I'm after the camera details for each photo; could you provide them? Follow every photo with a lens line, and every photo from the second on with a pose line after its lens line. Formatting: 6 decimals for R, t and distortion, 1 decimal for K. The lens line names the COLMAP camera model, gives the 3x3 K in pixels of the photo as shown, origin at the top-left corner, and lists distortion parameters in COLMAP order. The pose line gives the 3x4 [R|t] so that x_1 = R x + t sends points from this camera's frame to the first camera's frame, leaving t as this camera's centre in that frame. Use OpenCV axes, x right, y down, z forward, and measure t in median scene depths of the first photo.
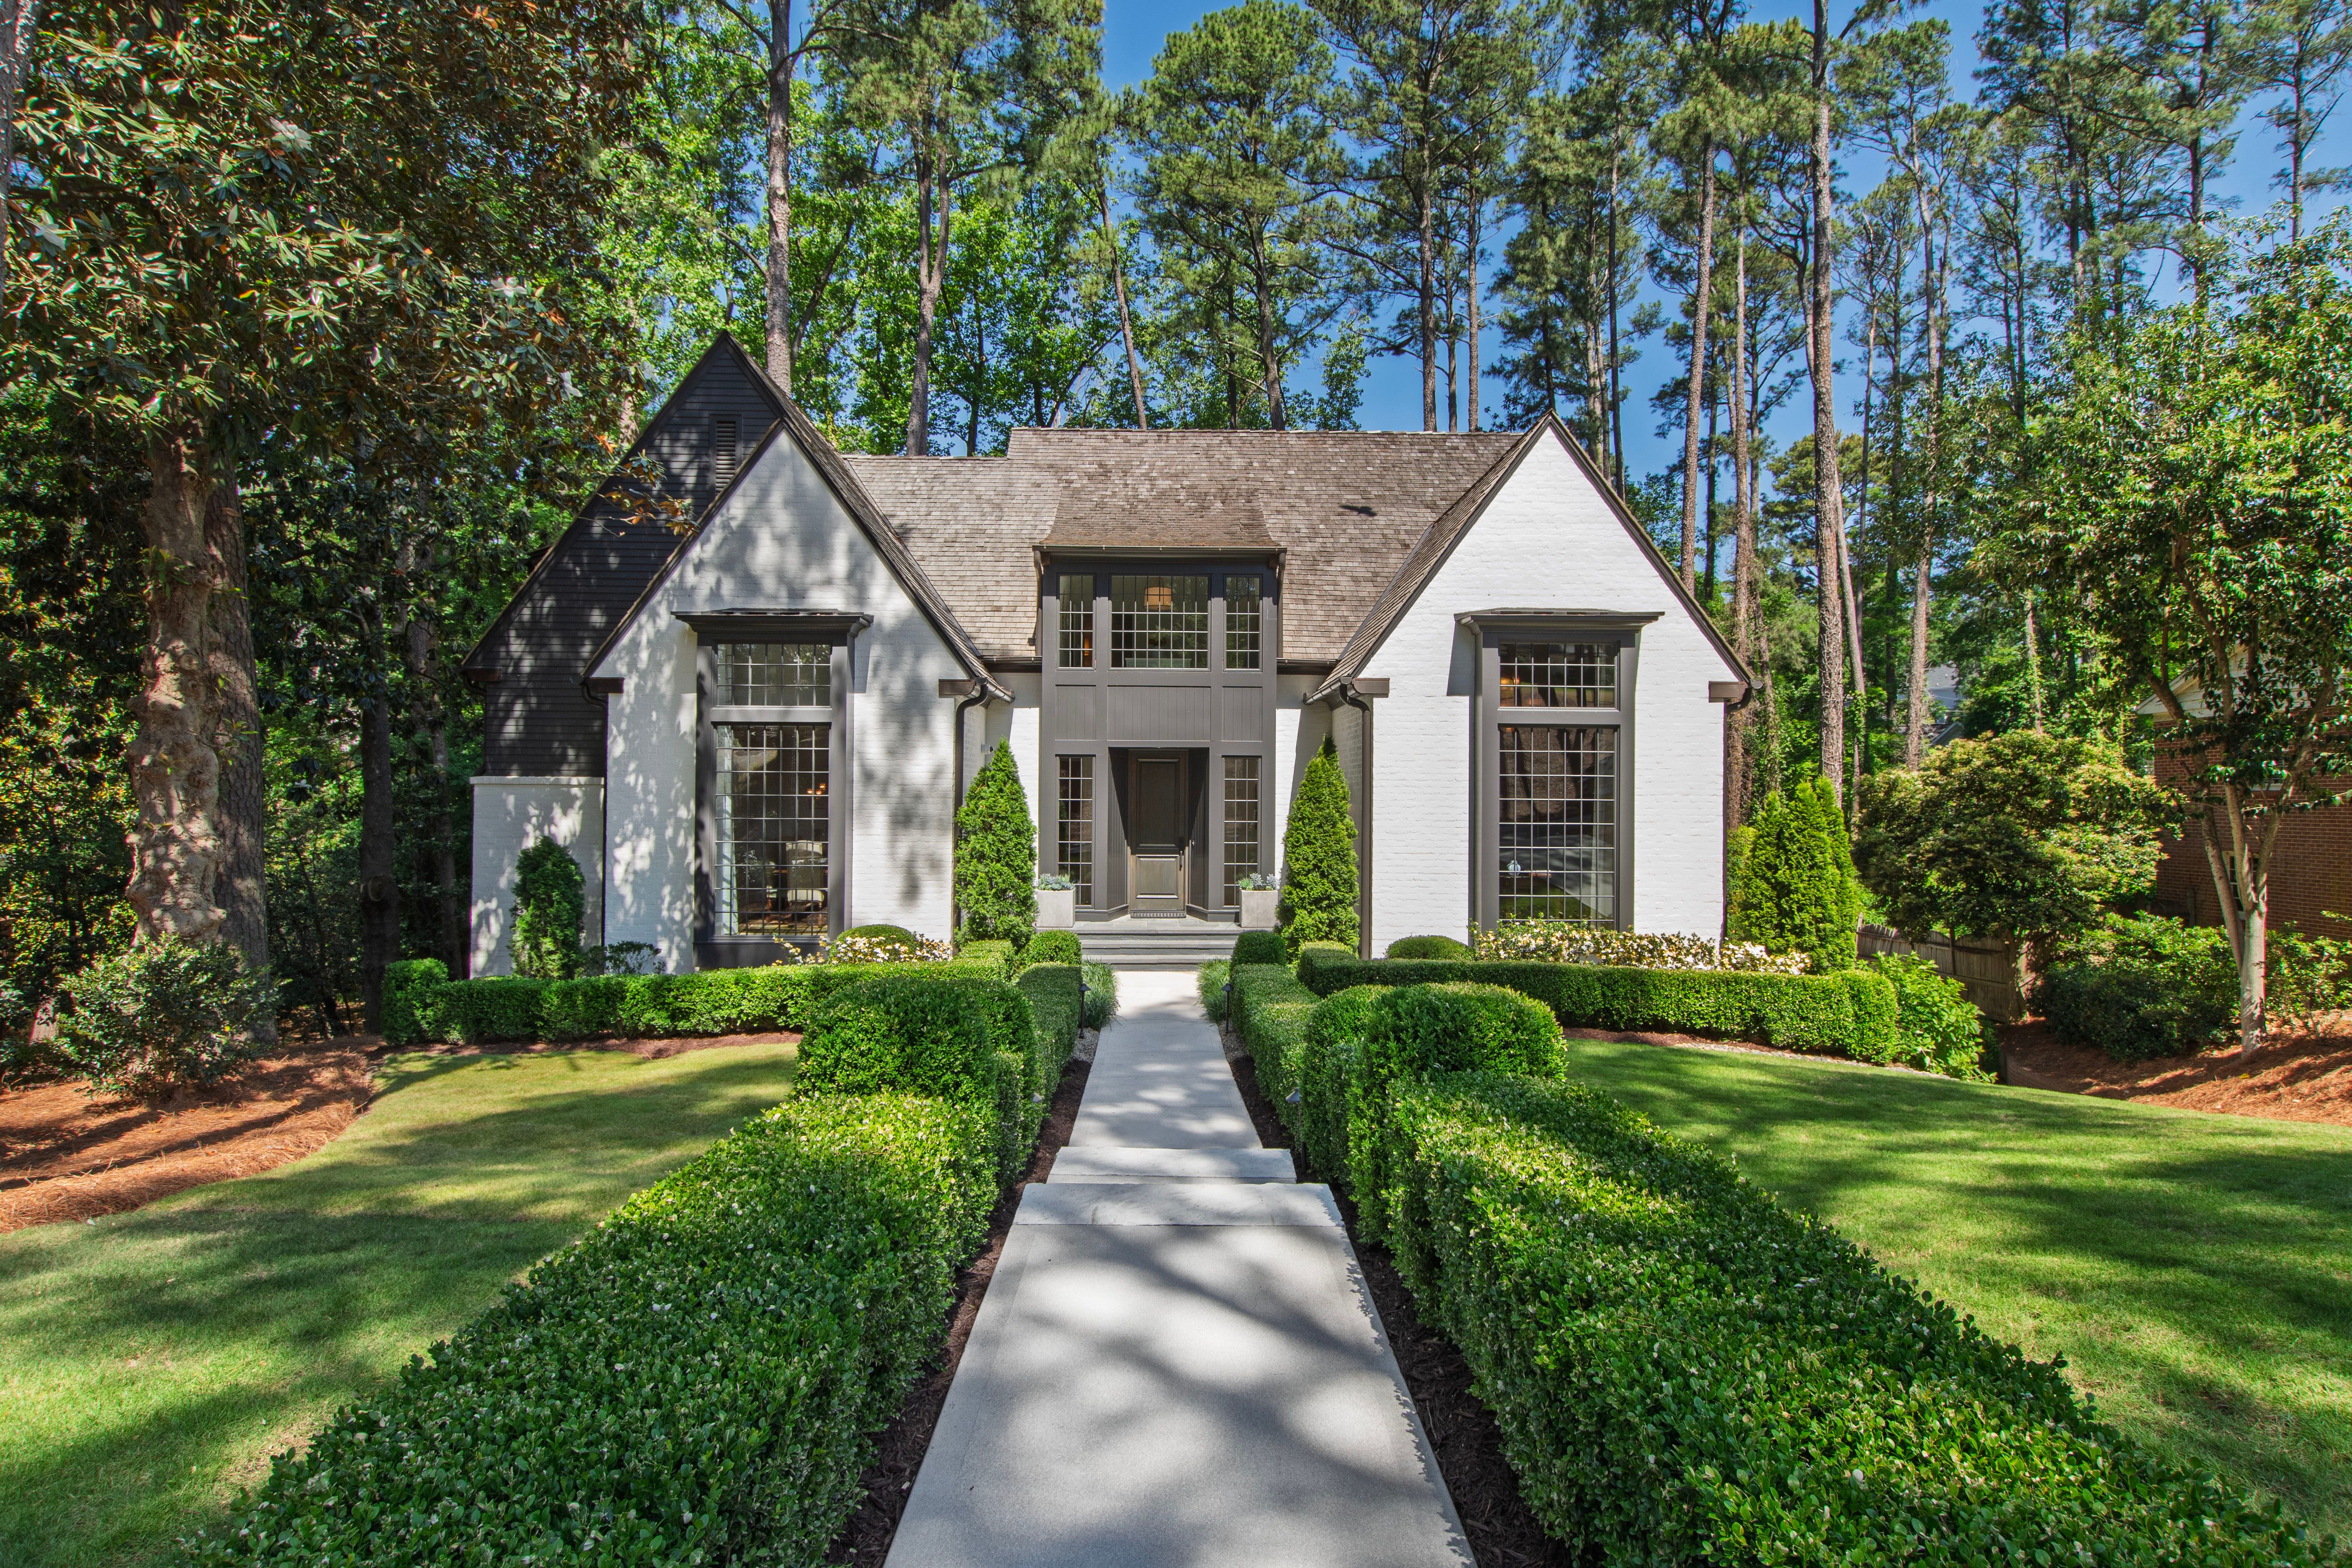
lens RADIAL K [[1206.2, 0, 1161.5], [0, 1206.2, 729.5], [0, 0, 1]] dist [0.010270, -0.001067]
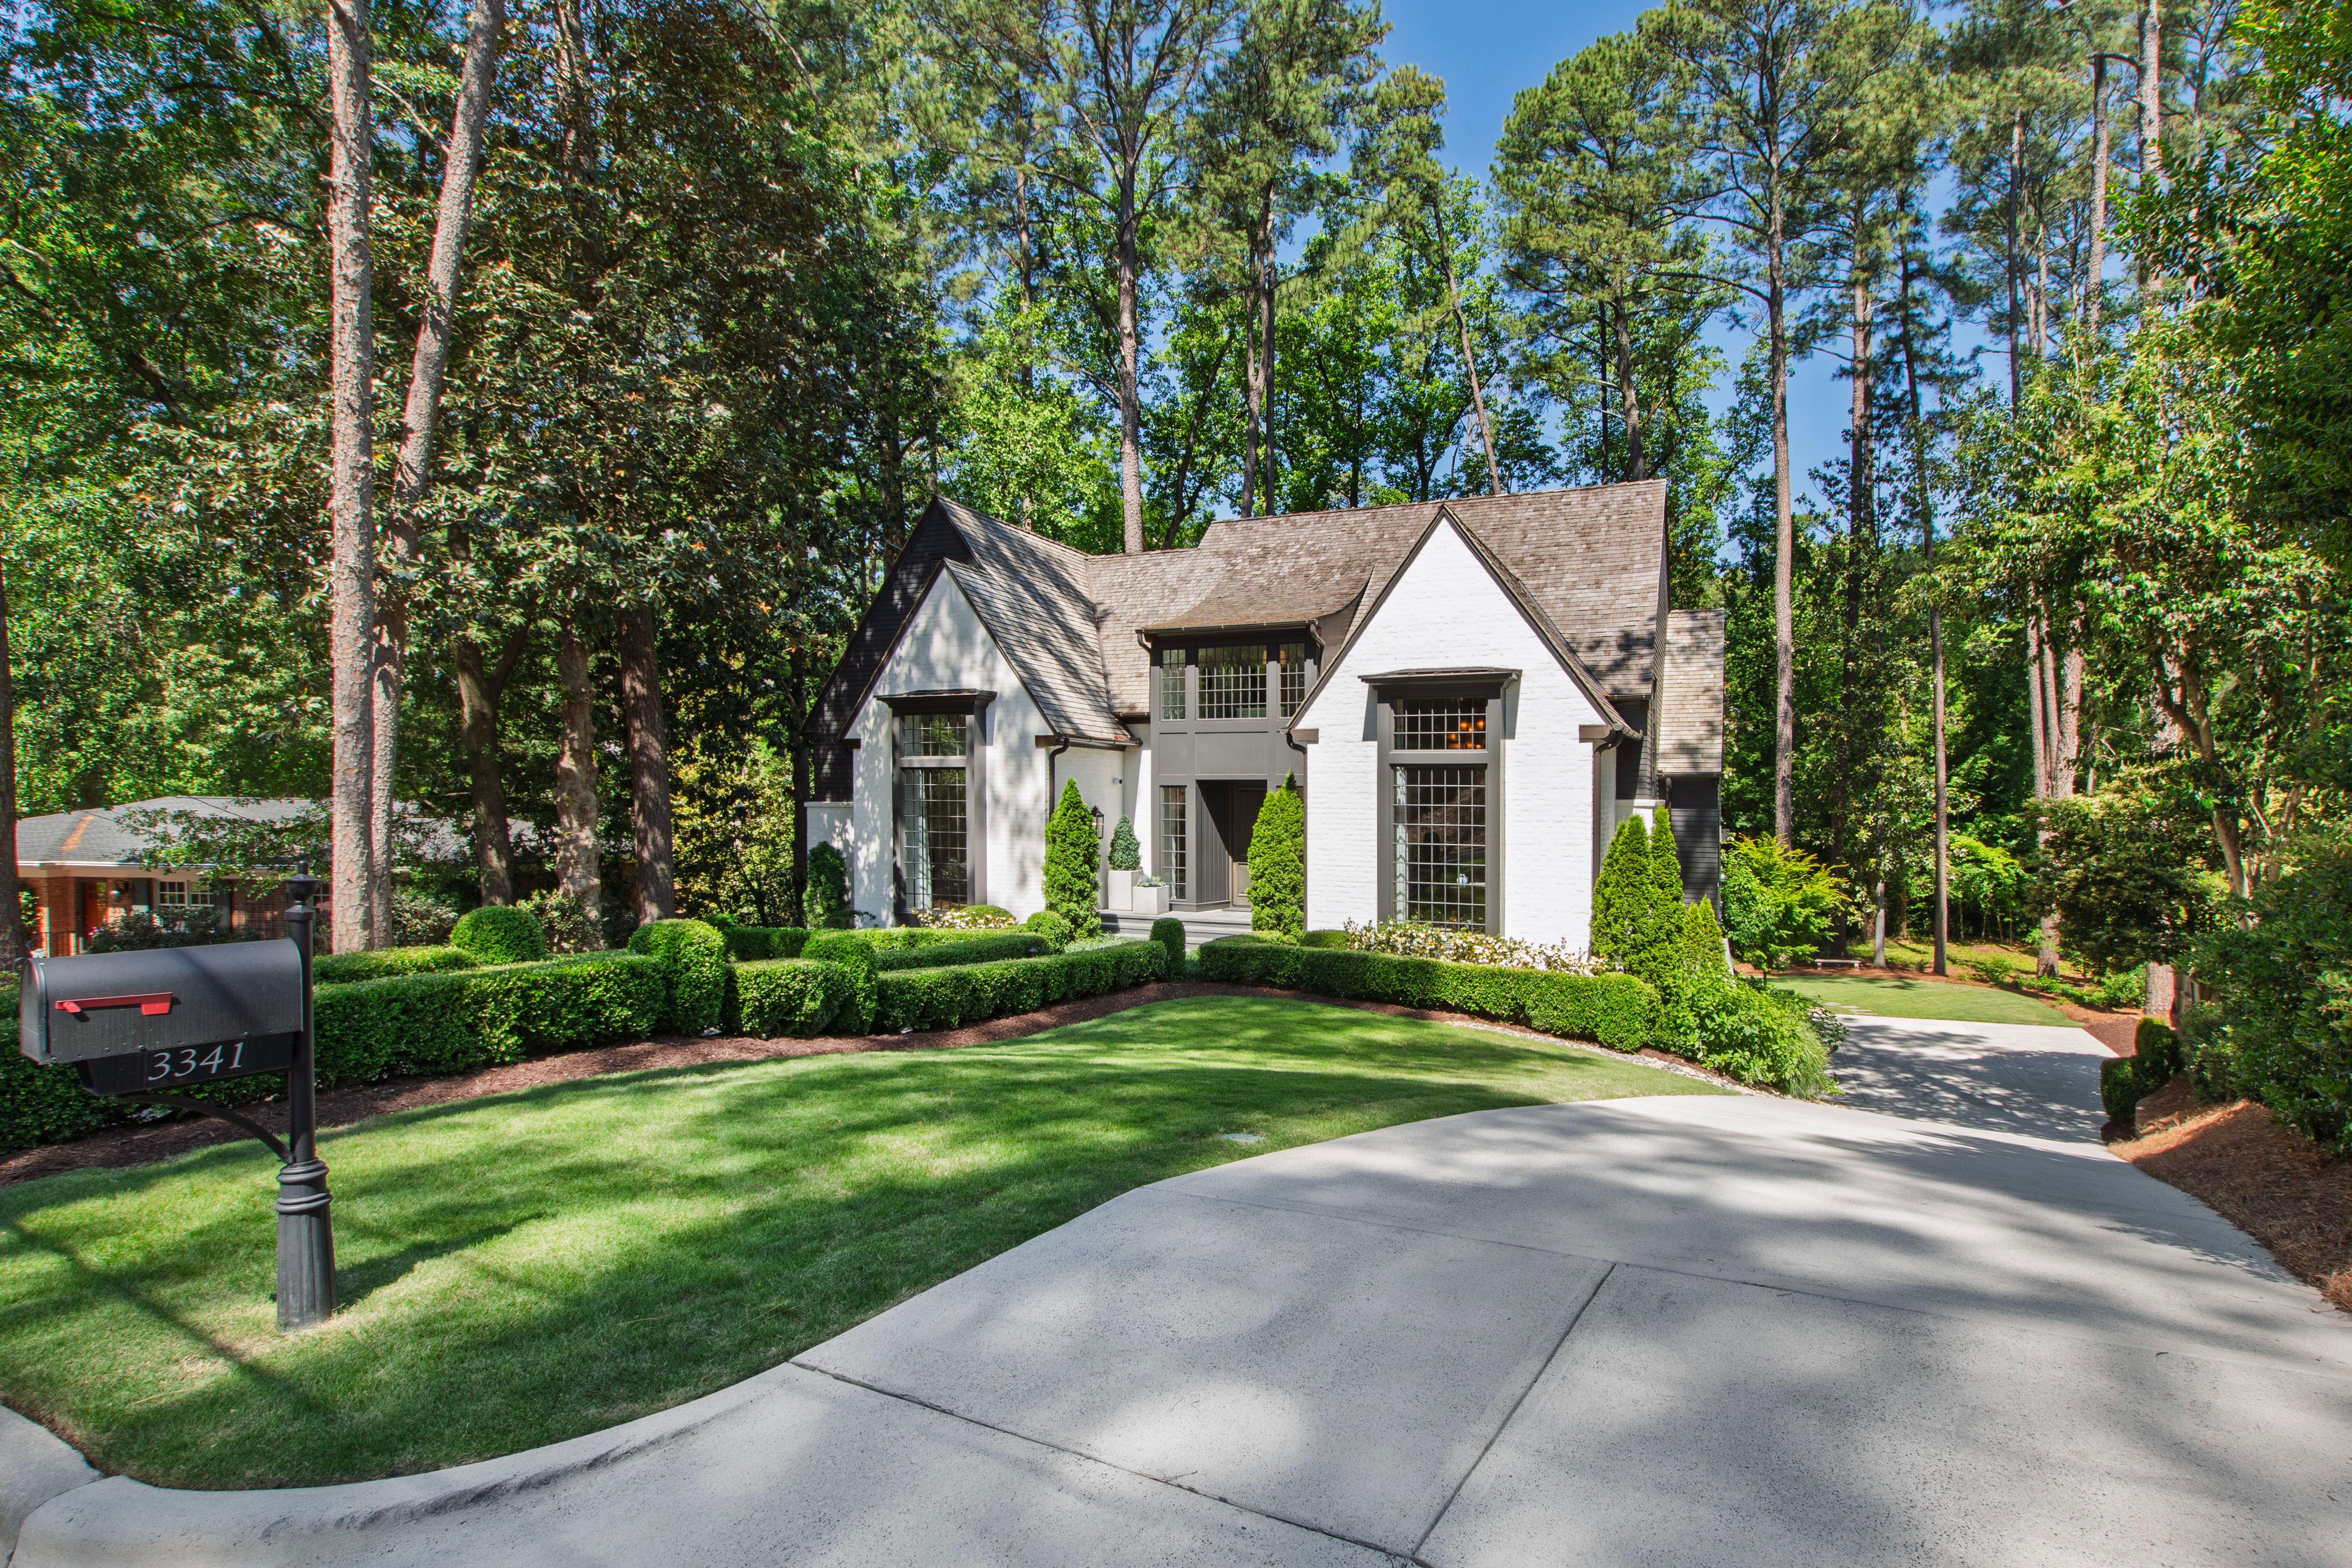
lens RADIAL K [[1152.3, 0, 1196.0], [0, 1152.3, 786.5], [0, 0, 1]] dist [-0.000151, -0.000039]
pose [[0.907622, 0.001092, -0.419788, 0.476871], [0.012910, 0.999451, 0.030512, -0.015560], [0.419590, -0.033113, 0.907109, -0.128916]]
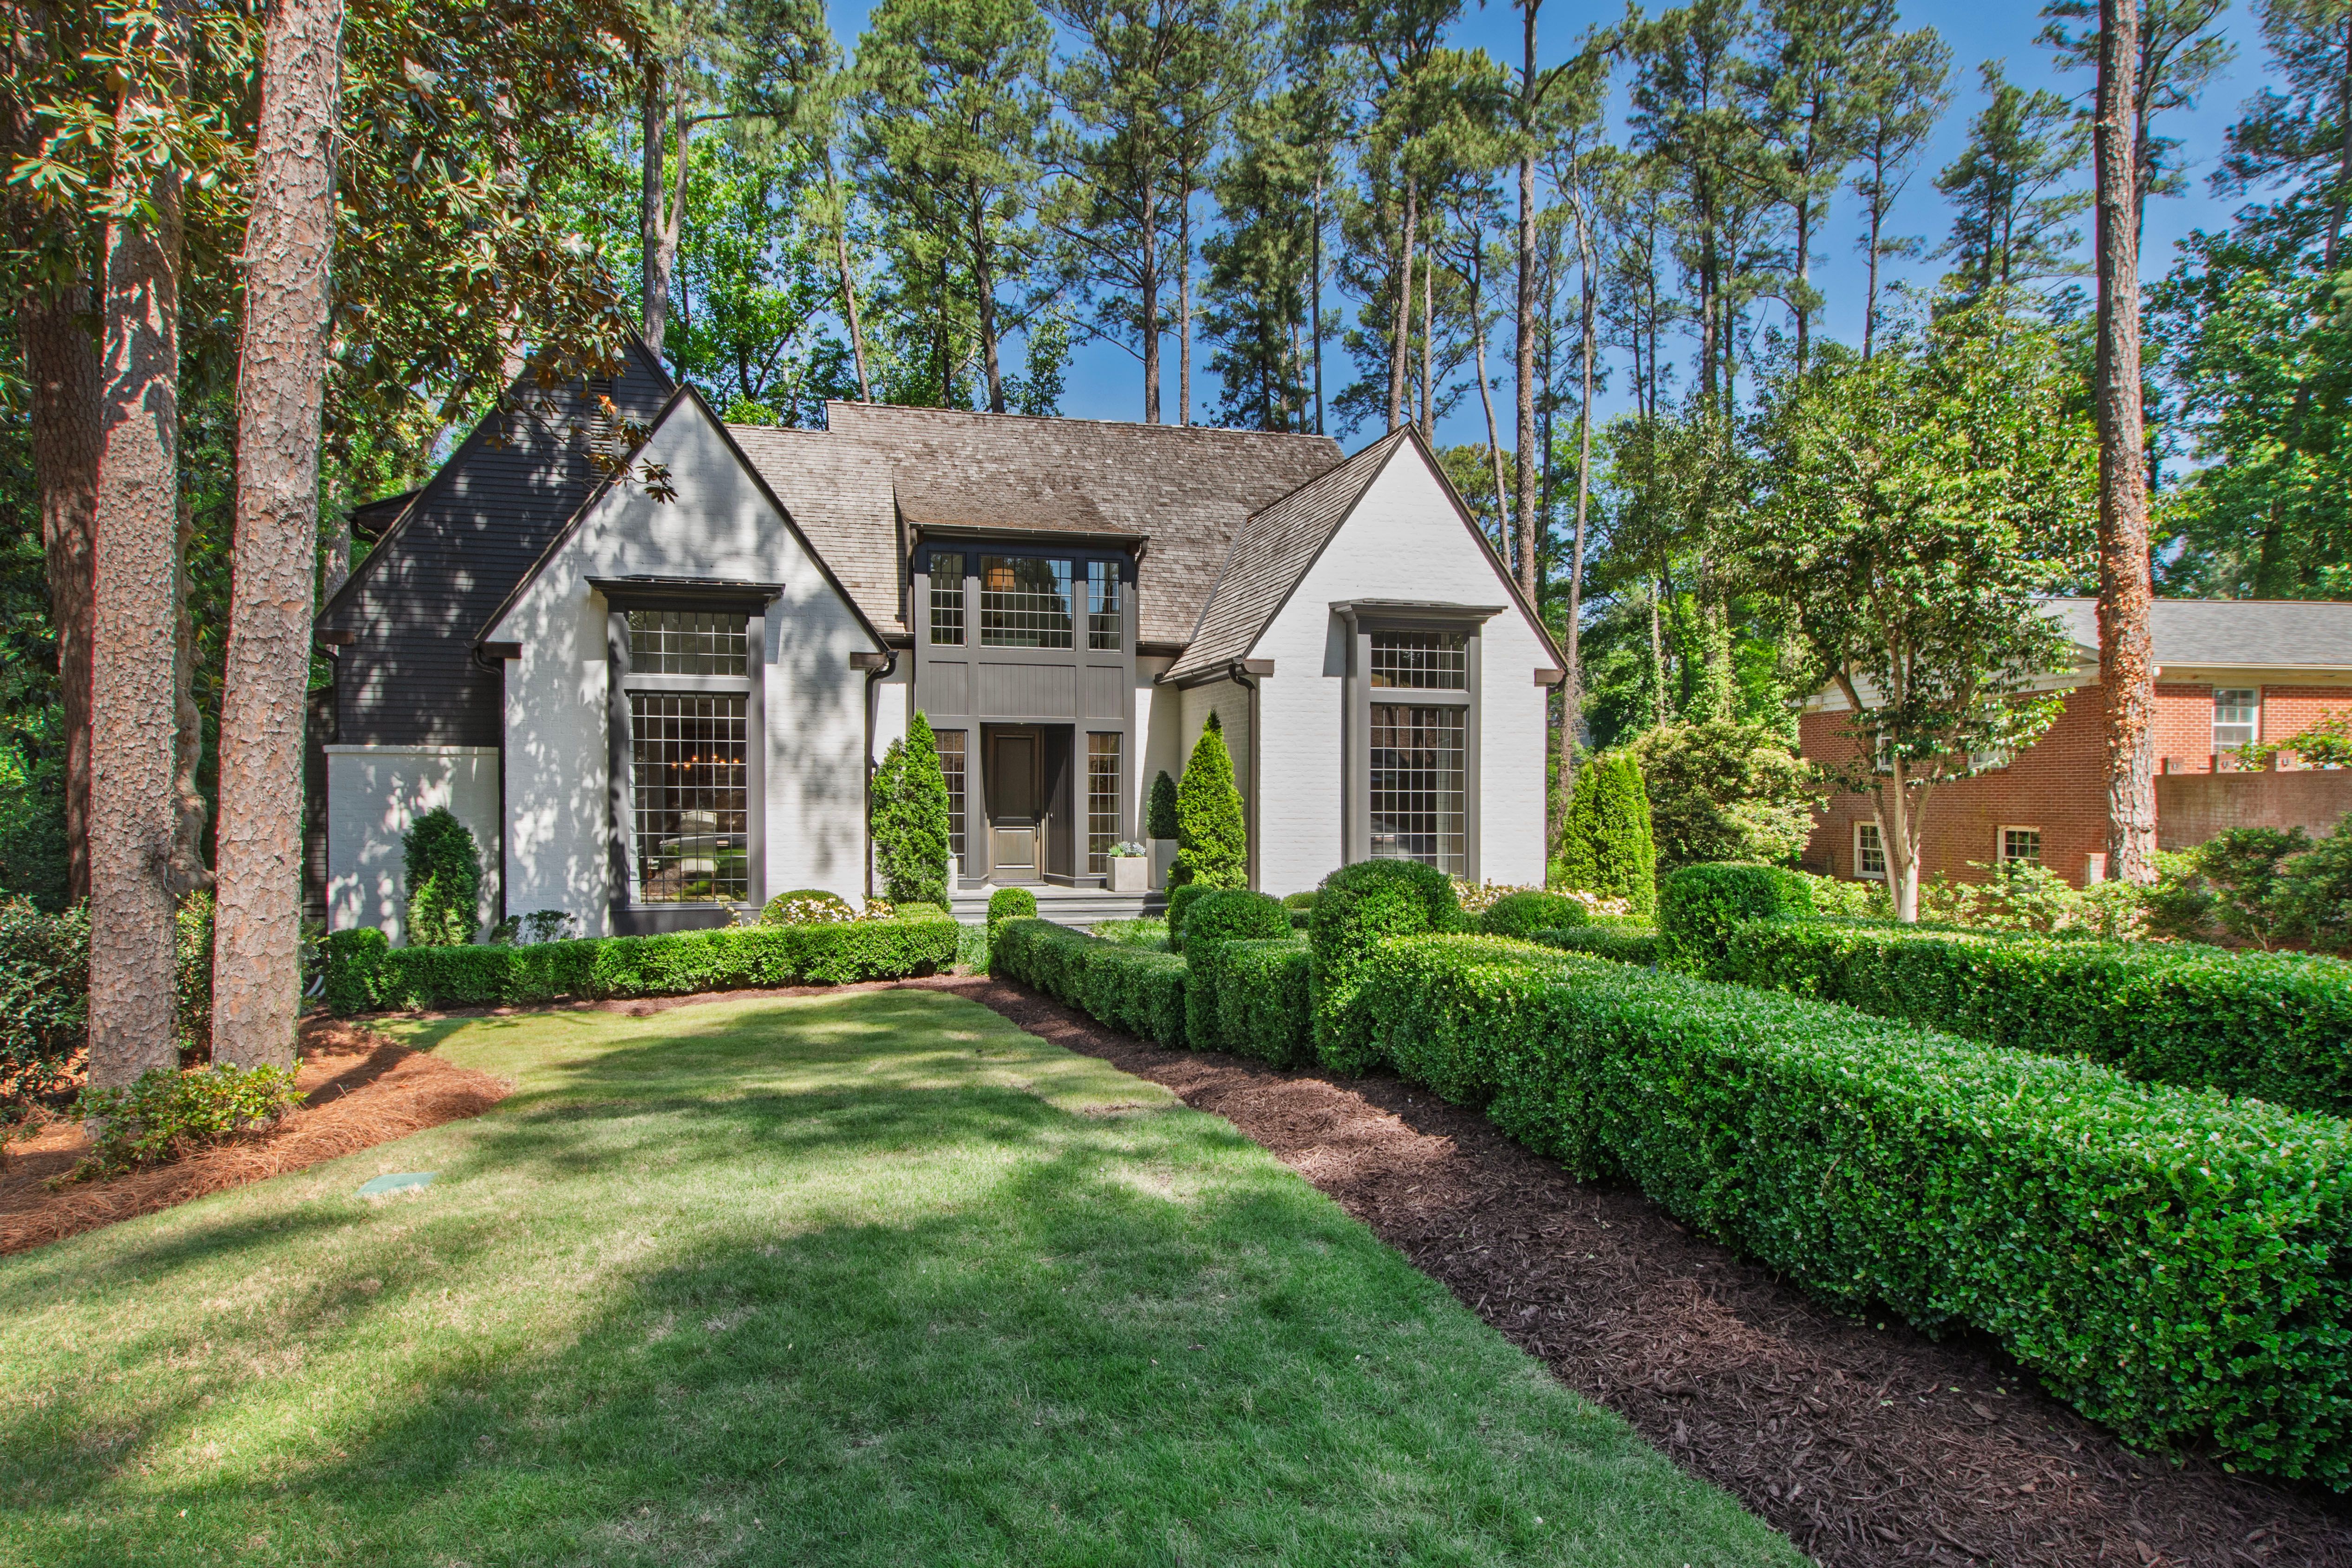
lens RADIAL K [[1224.0, 0, 1069.1], [0, 1224.0, 778.2], [0, 0, 1]] dist [0.003473, 0.000807]
pose [[0.981466, 0.001542, 0.191629, -0.172500], [-0.010859, 0.998808, 0.047582, 0.011752], [-0.191327, -0.048781, 0.980313, -0.050013]]
